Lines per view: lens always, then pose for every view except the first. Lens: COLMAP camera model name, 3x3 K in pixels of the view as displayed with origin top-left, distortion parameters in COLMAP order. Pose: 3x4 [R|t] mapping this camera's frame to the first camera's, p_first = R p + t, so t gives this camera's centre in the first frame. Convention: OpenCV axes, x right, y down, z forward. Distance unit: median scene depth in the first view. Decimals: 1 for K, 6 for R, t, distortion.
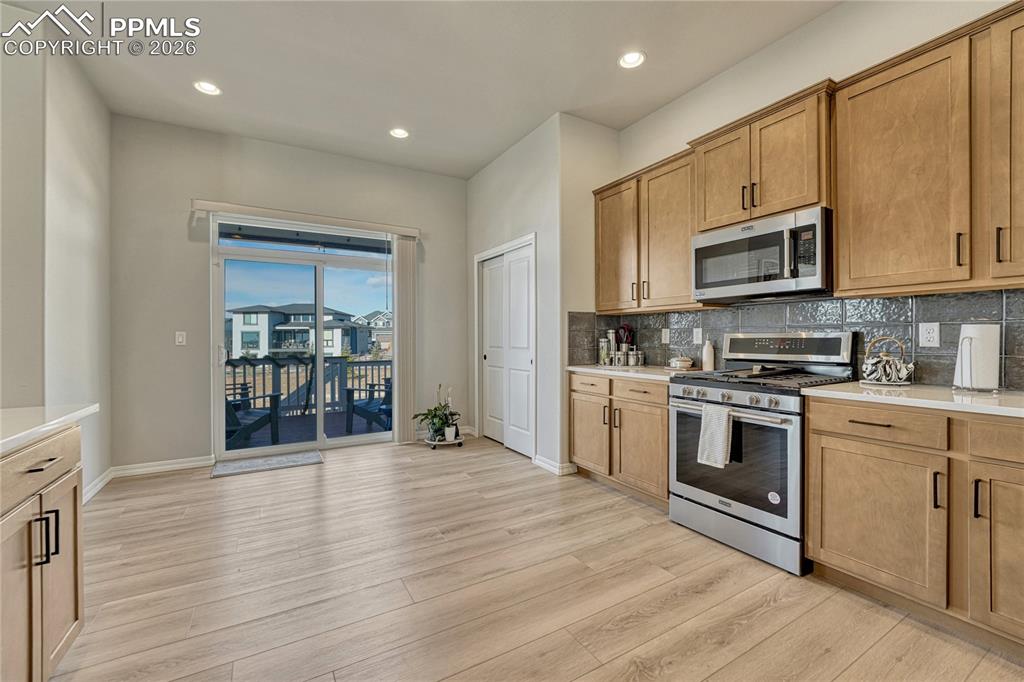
lens RADIAL K [[432.2, 0, 515.5], [0, 432.2, 337.0], [0, 0, 1]] dist [-0.005488, -0.000412]
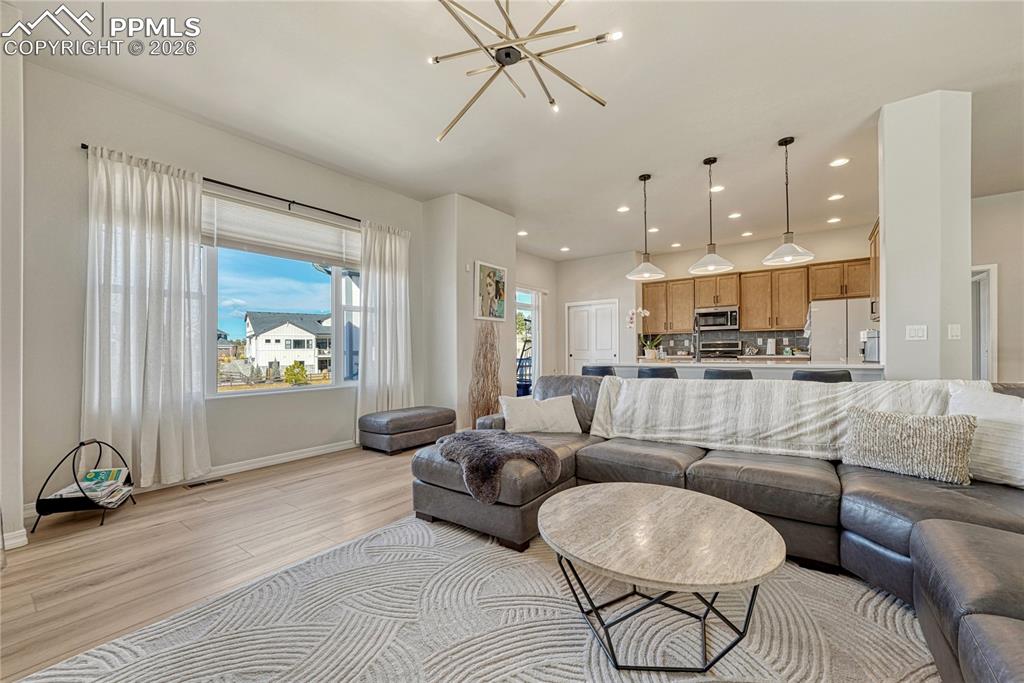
lens RADIAL K [[432.2, 0, 509.2], [0, 432.2, 349.6], [0, 0, 1]] dist [-0.005488, -0.000412]
pose [[0.914760, -0.010664, 0.403857, -1.573276], [0.010675, 0.999941, 0.002223, 0.019925], [-0.403857, 0.002278, 0.914819, -0.958923]]
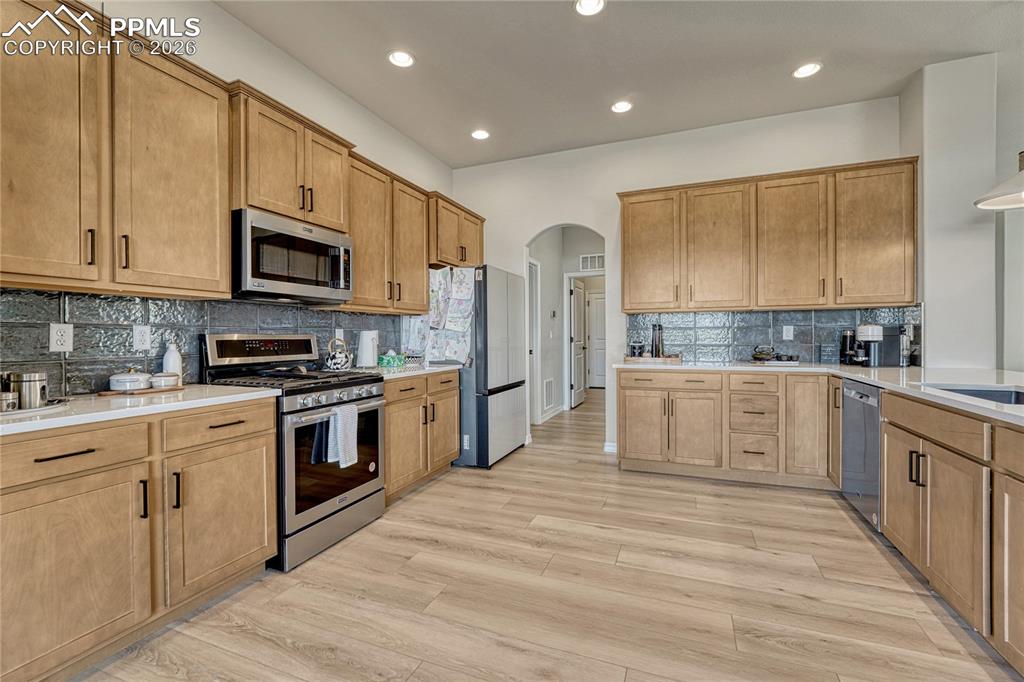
lens RADIAL K [[432.2, 0, 512.9], [0, 432.2, 338.4], [0, 0, 1]] dist [-0.005488, -0.000412]
pose [[-0.610914, 0.004153, 0.791686, -0.395012], [0.006648, 0.999978, -0.000116, 0.002987], [-0.791669, 0.005192, -0.610928, 0.889675]]
